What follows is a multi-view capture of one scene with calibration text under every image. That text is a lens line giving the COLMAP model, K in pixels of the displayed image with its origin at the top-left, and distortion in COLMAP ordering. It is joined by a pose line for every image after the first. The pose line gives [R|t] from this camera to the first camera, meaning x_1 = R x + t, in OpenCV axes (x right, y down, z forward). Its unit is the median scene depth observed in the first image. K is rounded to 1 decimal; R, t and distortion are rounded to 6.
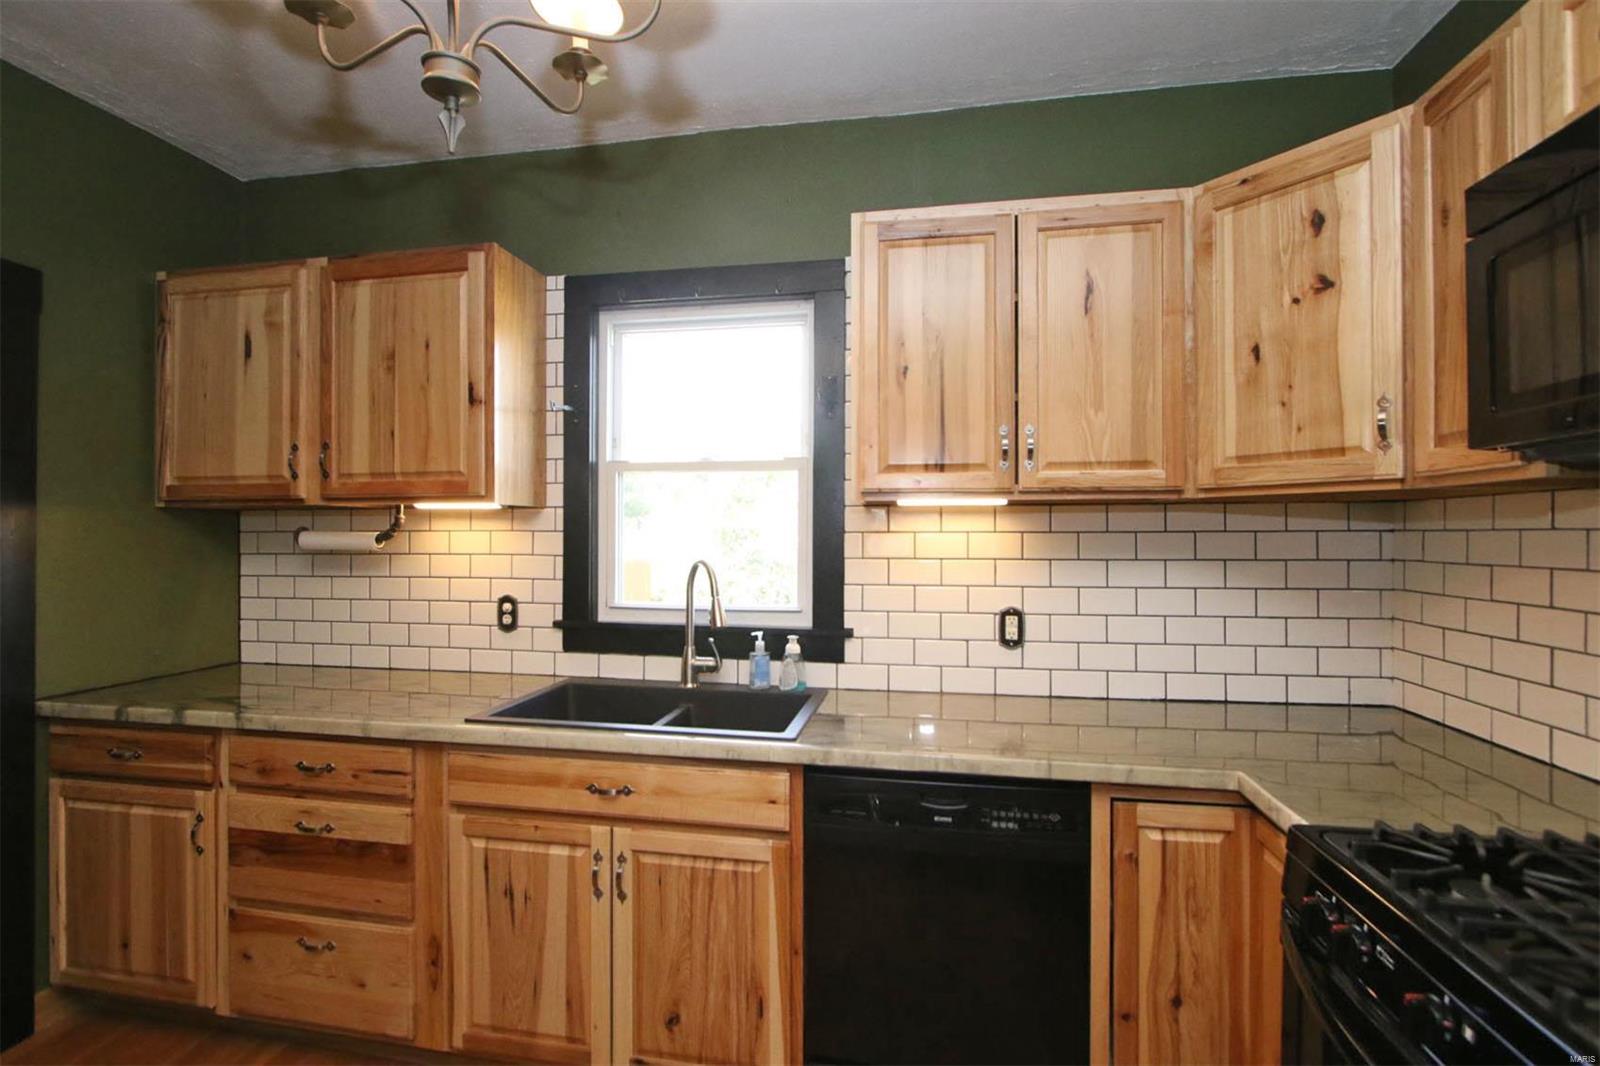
lens RADIAL K [[734.4, 0, 795.6], [0, 734.4, 527.0], [0, 0, 1]] dist [-0.009475, 0.000395]
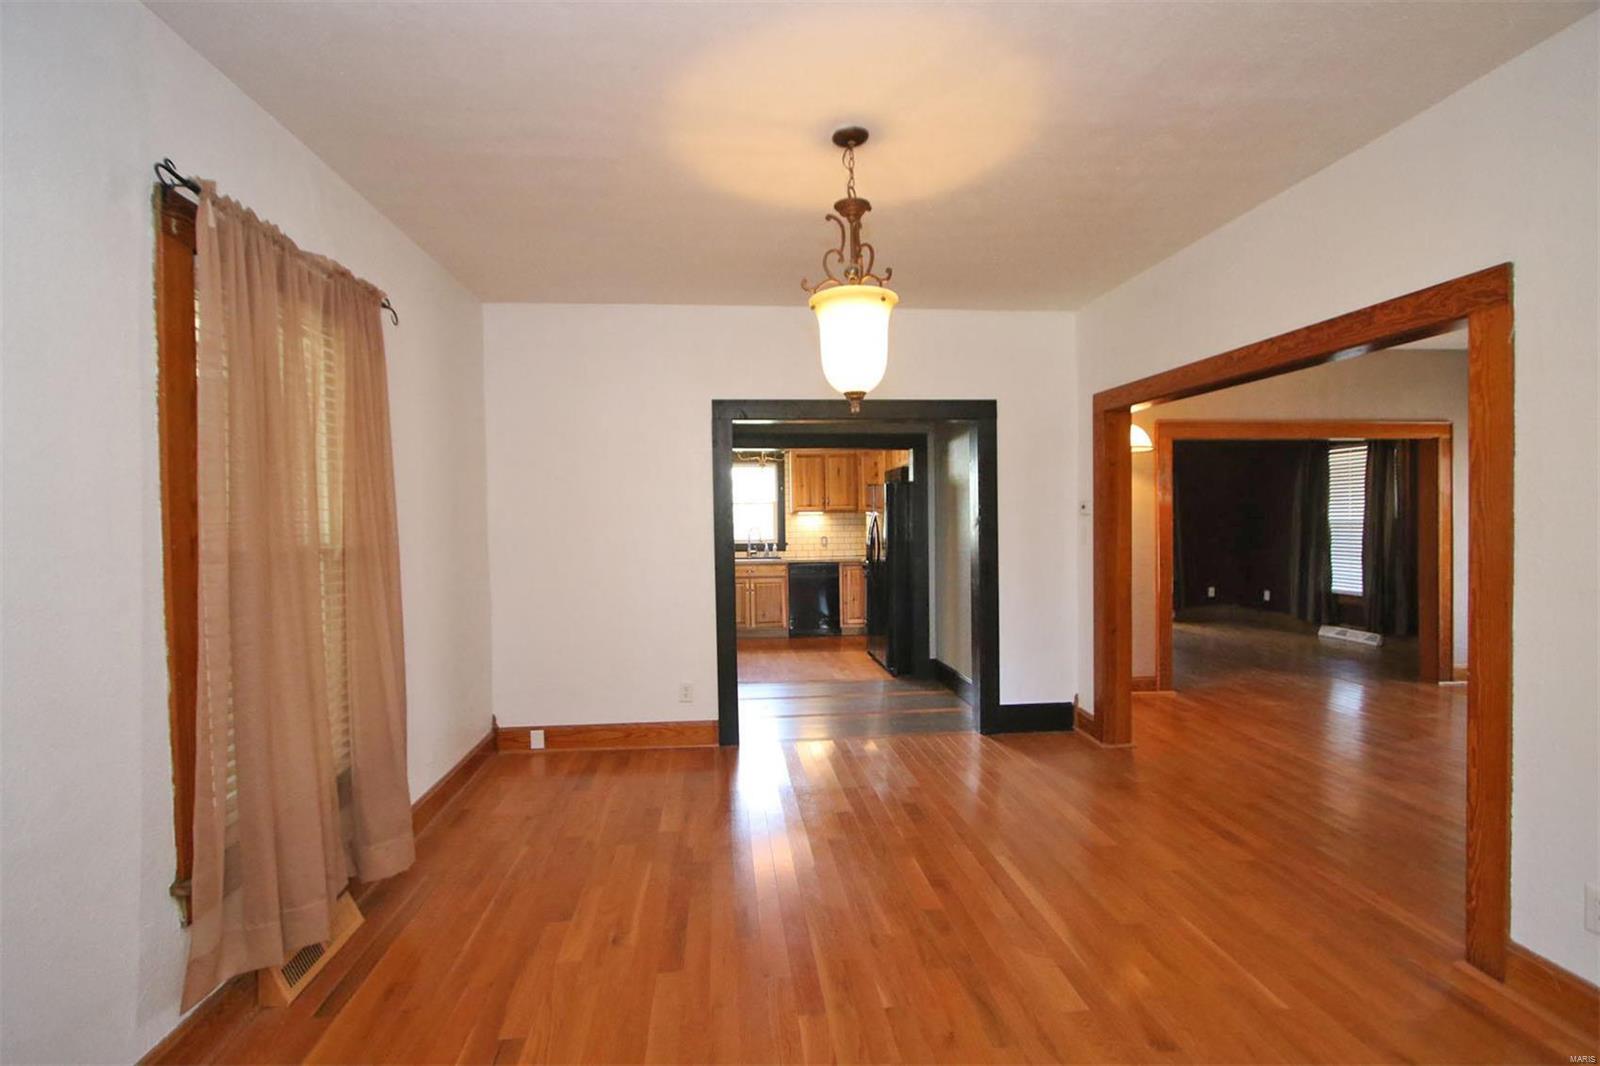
lens RADIAL K [[734.4, 0, 795.6], [0, 734.4, 527.0], [0, 0, 1]] dist [-0.009475, 0.000395]
pose [[0.960131, -0.025878, 0.278349, -1.059740], [0.021155, 0.999577, 0.019960, -0.035762], [-0.278747, -0.013276, 0.960273, -3.090048]]
